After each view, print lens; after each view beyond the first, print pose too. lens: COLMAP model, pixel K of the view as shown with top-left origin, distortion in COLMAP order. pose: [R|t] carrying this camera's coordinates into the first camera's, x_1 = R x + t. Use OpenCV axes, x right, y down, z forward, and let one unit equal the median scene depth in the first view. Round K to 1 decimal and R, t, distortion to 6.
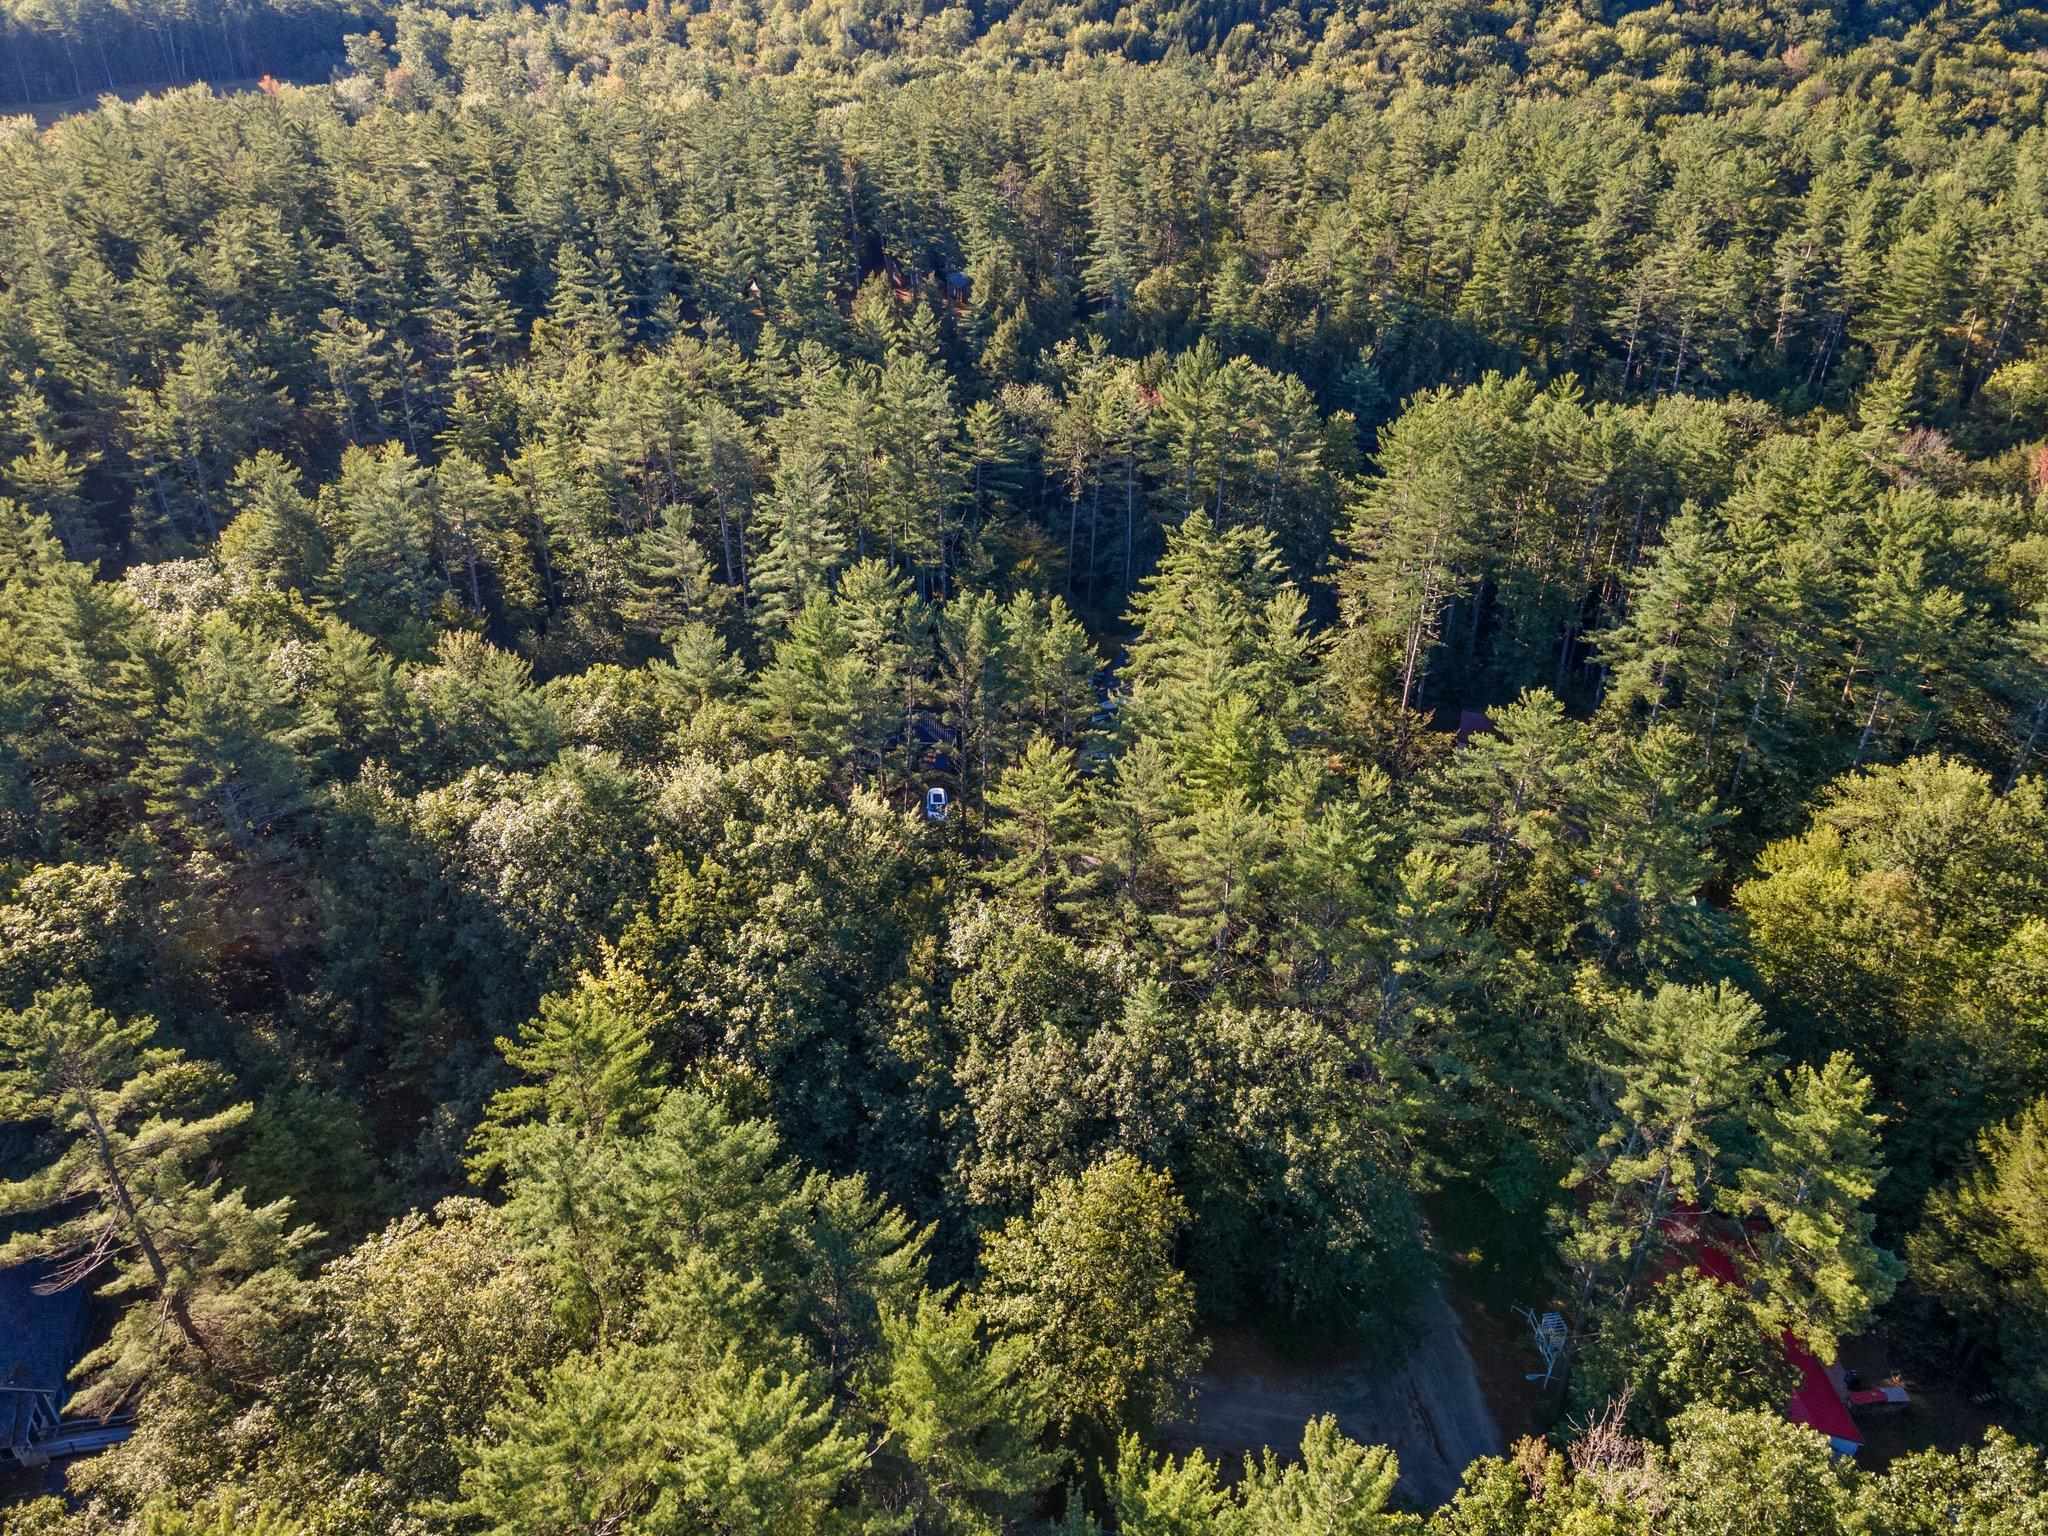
lens RADIAL K [[1496.5, 0, 1030.2], [0, 1496.5, 767.3], [0, 0, 1]] dist [0.005482, 0.080765]
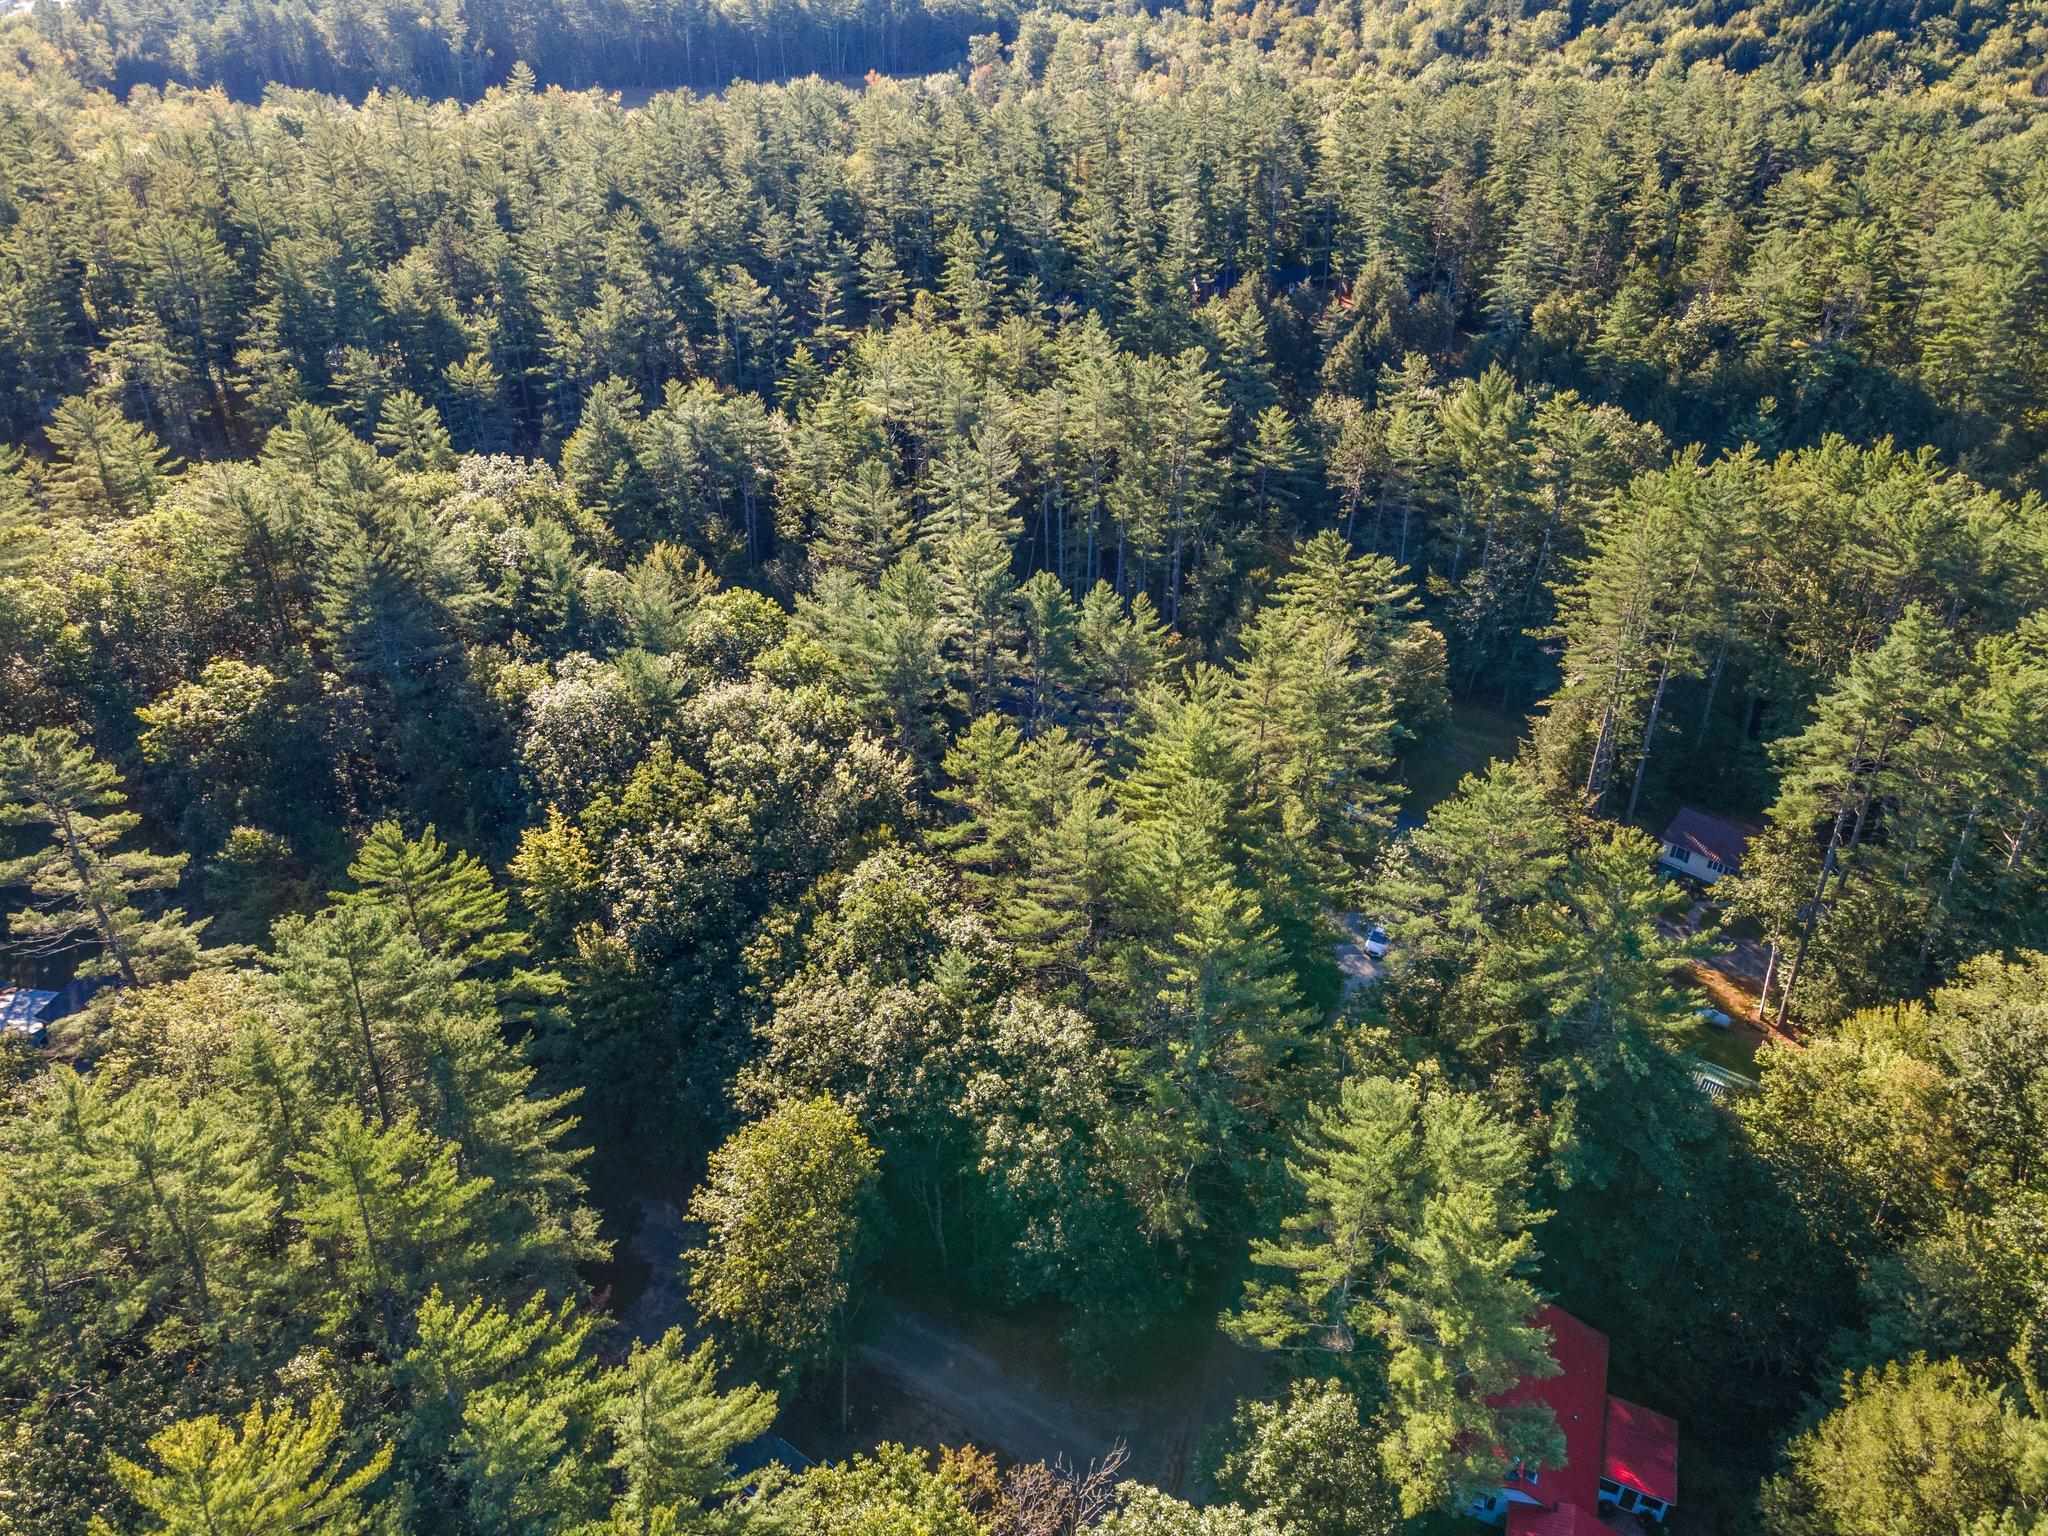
lens RADIAL K [[1496.5, 0, 1030.2], [0, 1496.5, 767.3], [0, 0, 1]] dist [0.005482, 0.080765]
pose [[0.914263, 0.198130, -0.353366, 0.190088], [-0.198932, 0.979408, 0.034452, -0.011059], [0.352915, 0.038798, 0.934851, 0.021730]]
